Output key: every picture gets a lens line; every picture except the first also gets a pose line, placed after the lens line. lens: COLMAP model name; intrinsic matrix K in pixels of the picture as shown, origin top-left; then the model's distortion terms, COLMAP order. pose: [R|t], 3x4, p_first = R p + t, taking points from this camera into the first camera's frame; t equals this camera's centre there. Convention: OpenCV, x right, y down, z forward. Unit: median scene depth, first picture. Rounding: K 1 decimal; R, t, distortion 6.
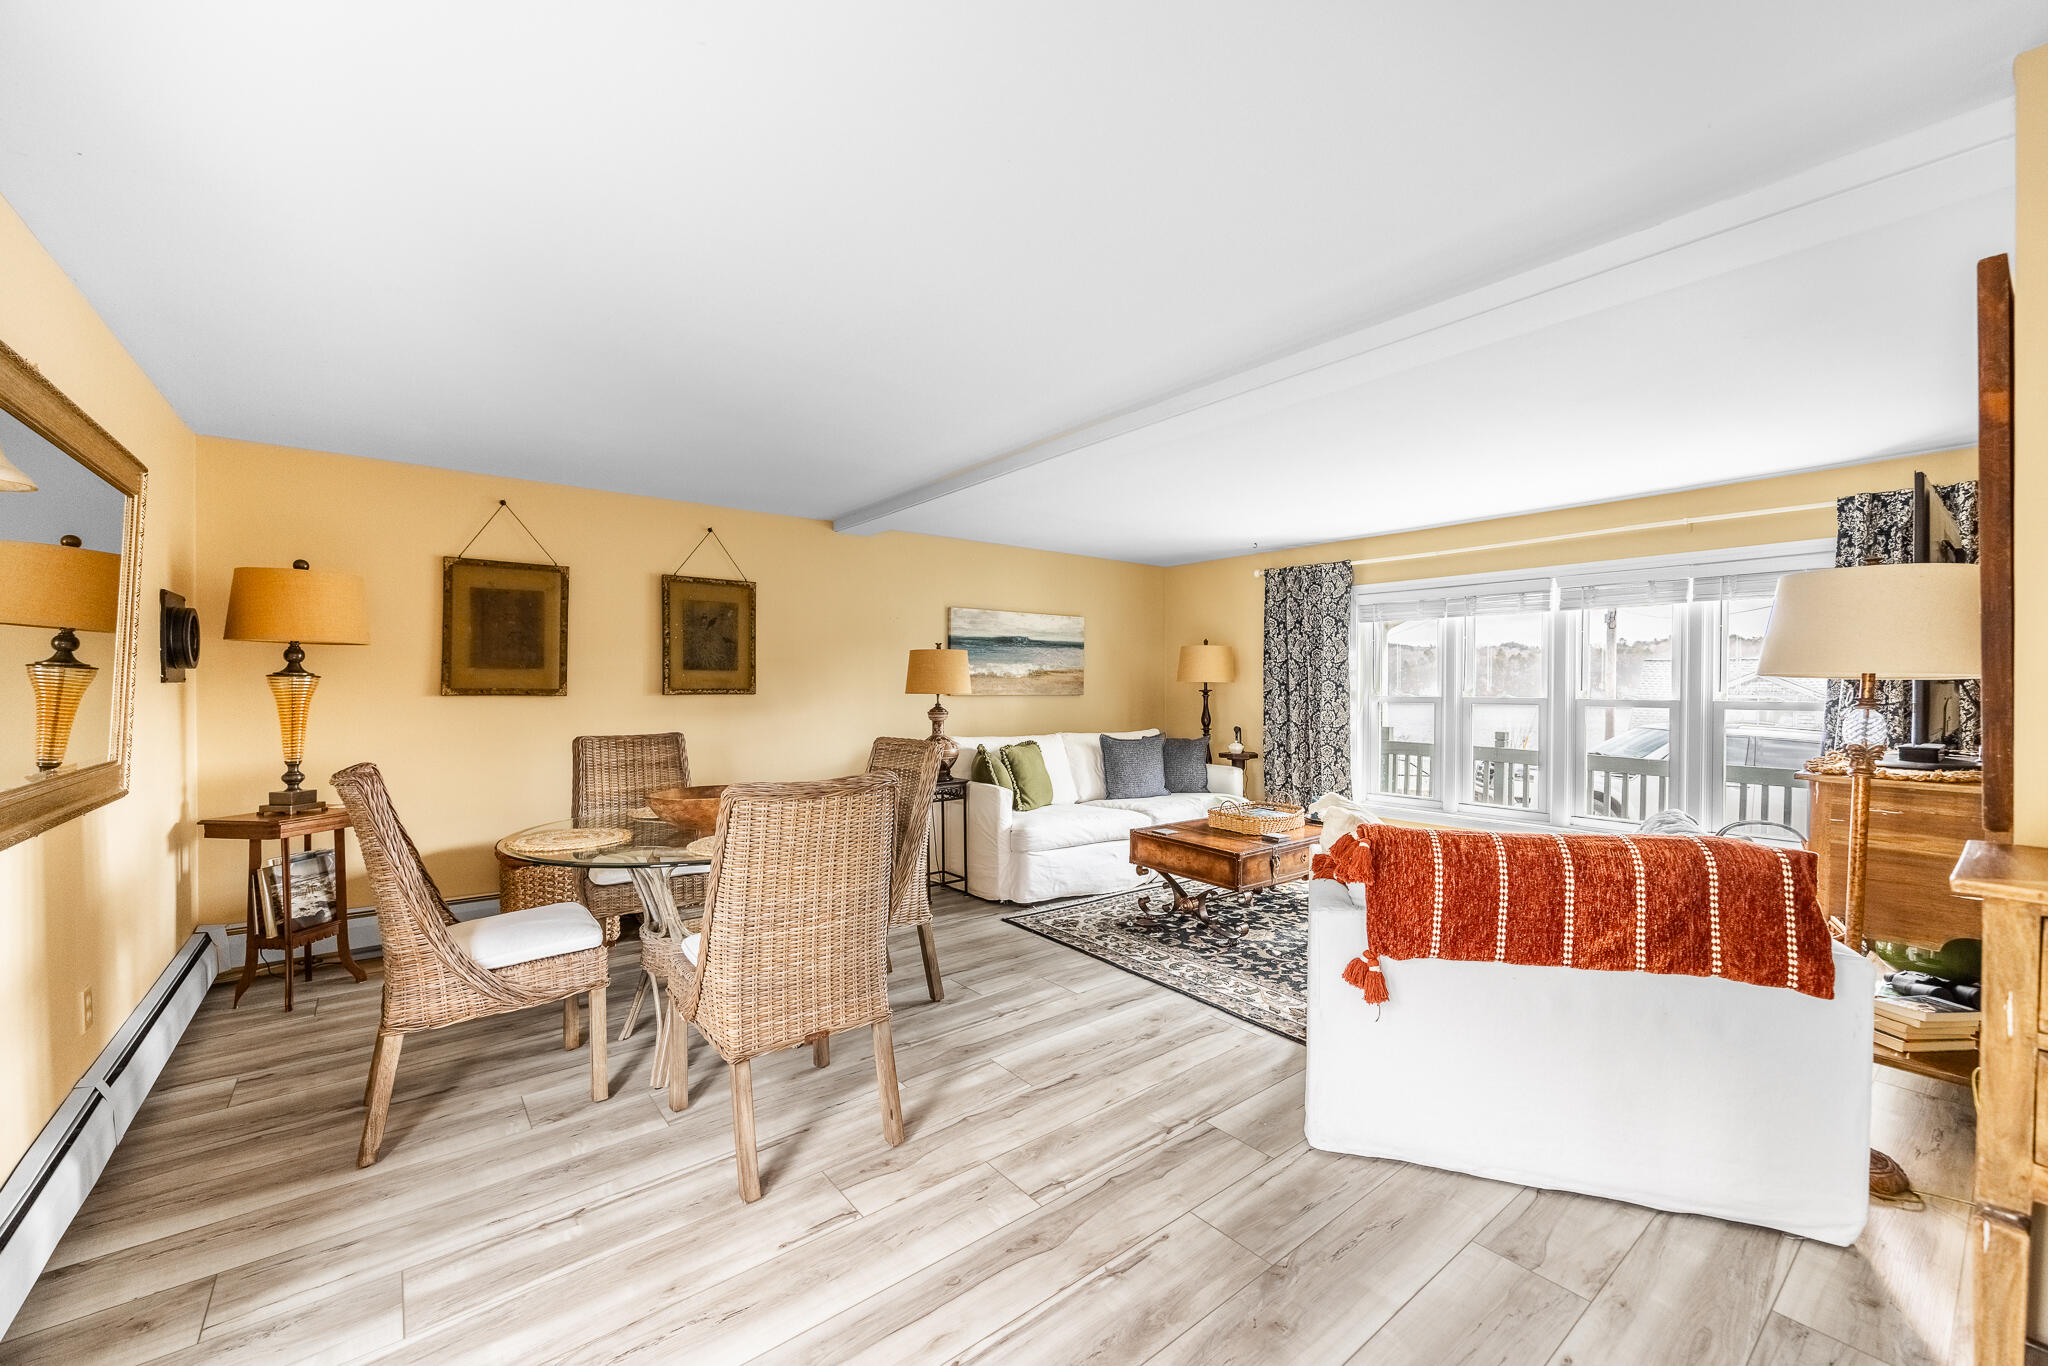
lens RADIAL K [[800.3, 0, 1010.9], [0, 800.3, 682.9], [0, 0, 1]] dist [-0.001024, -0.000034]
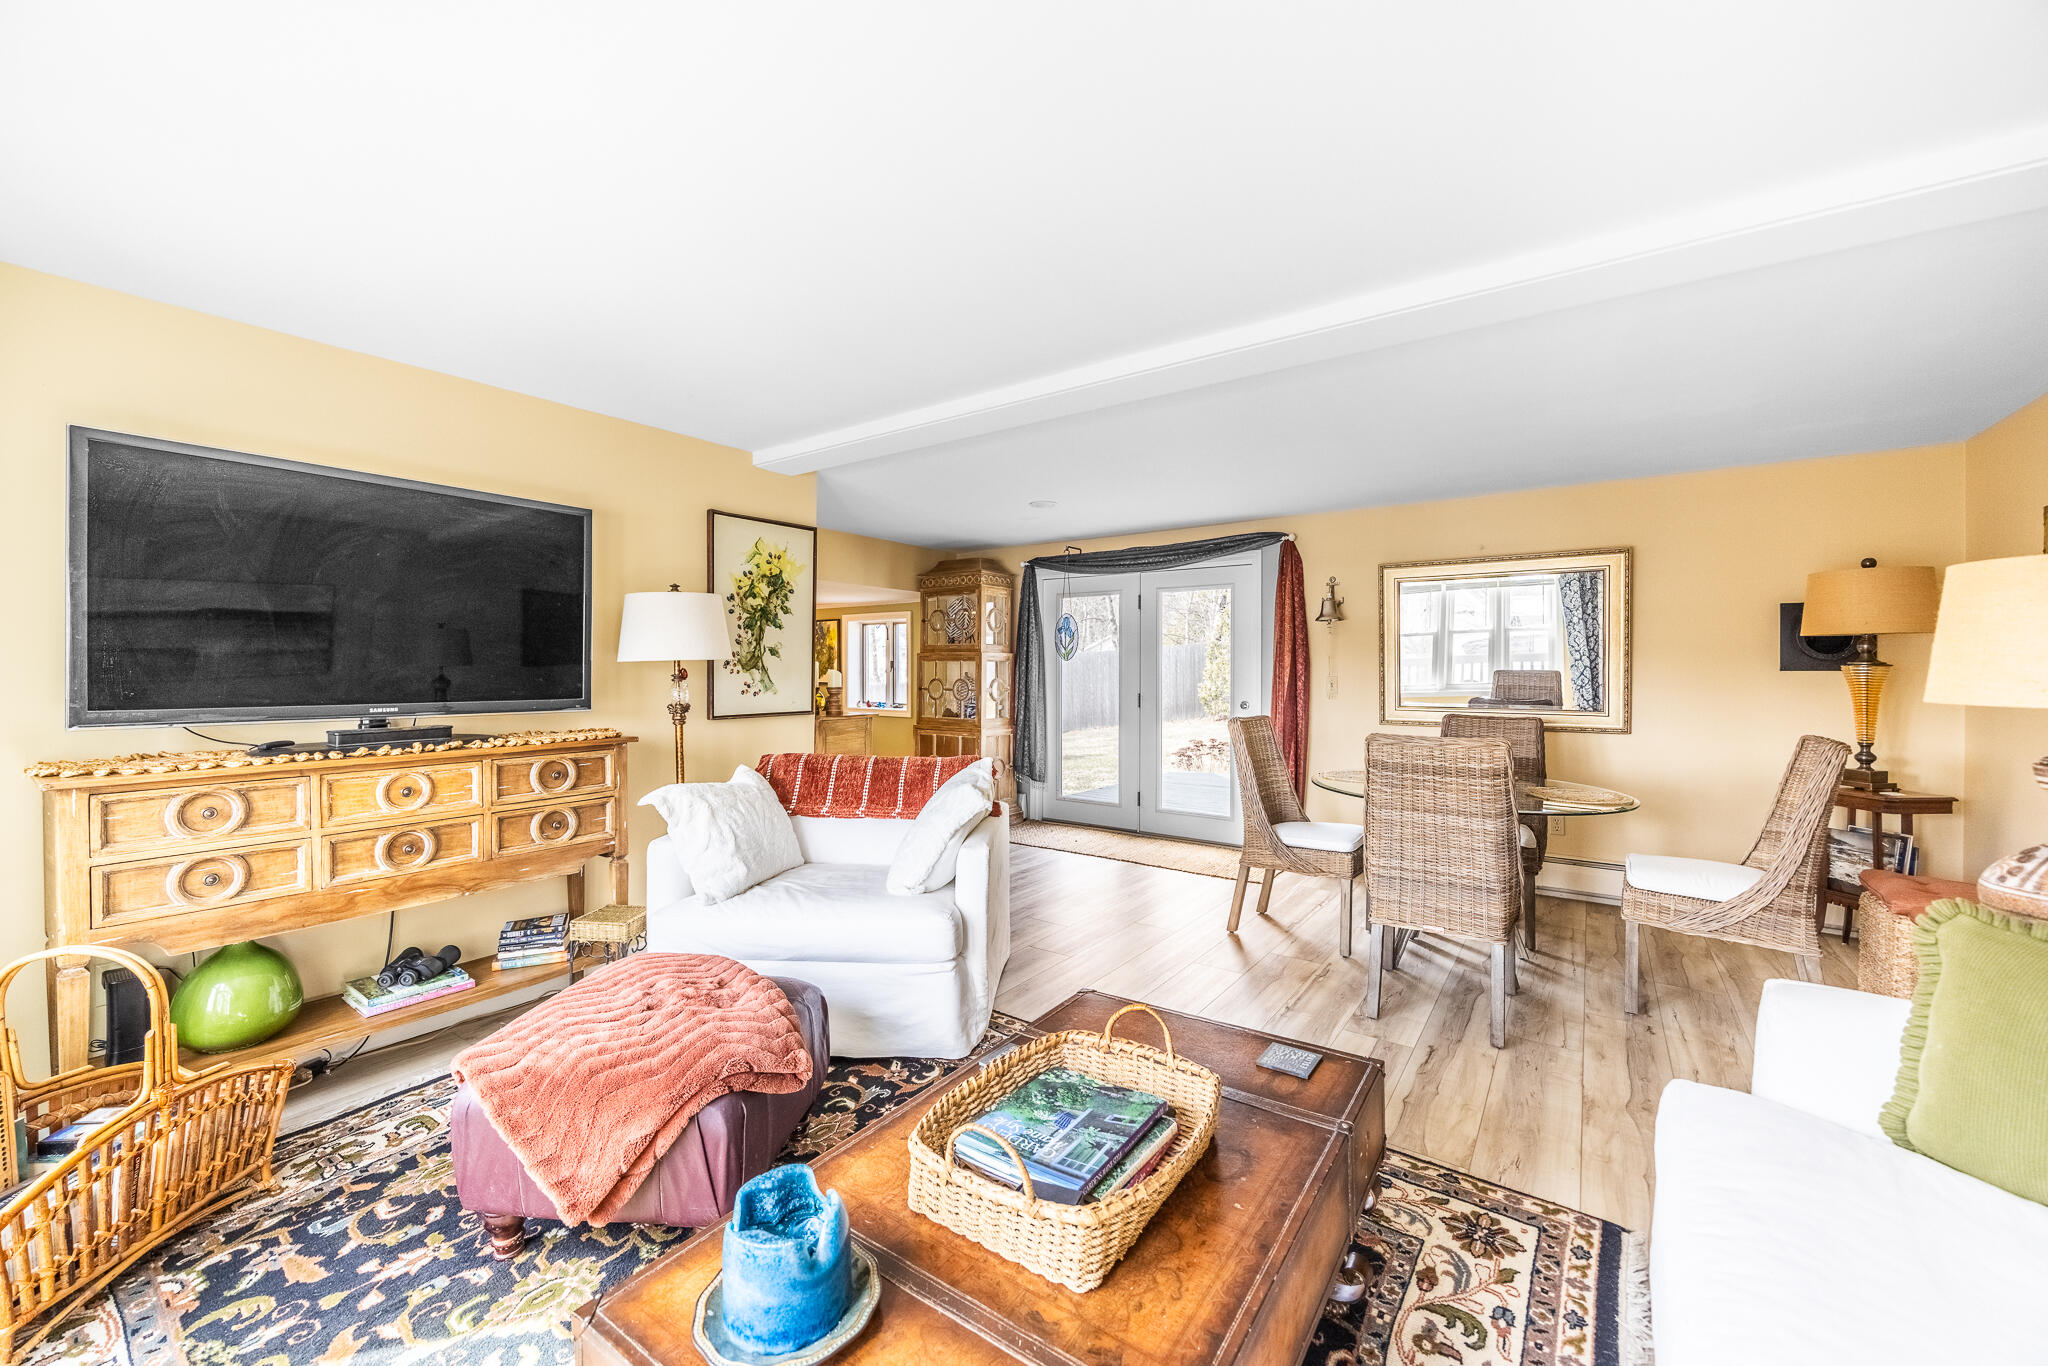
lens RADIAL K [[800.3, 0, 1020.7], [0, 800.3, 679.0], [0, 0, 1]] dist [-0.001024, -0.000034]
pose [[-0.954334, 0.005065, -0.298699, 0.437819], [0.002202, 0.999948, 0.009923, -0.001191], [0.298734, 0.008812, -0.954296, 1.359133]]
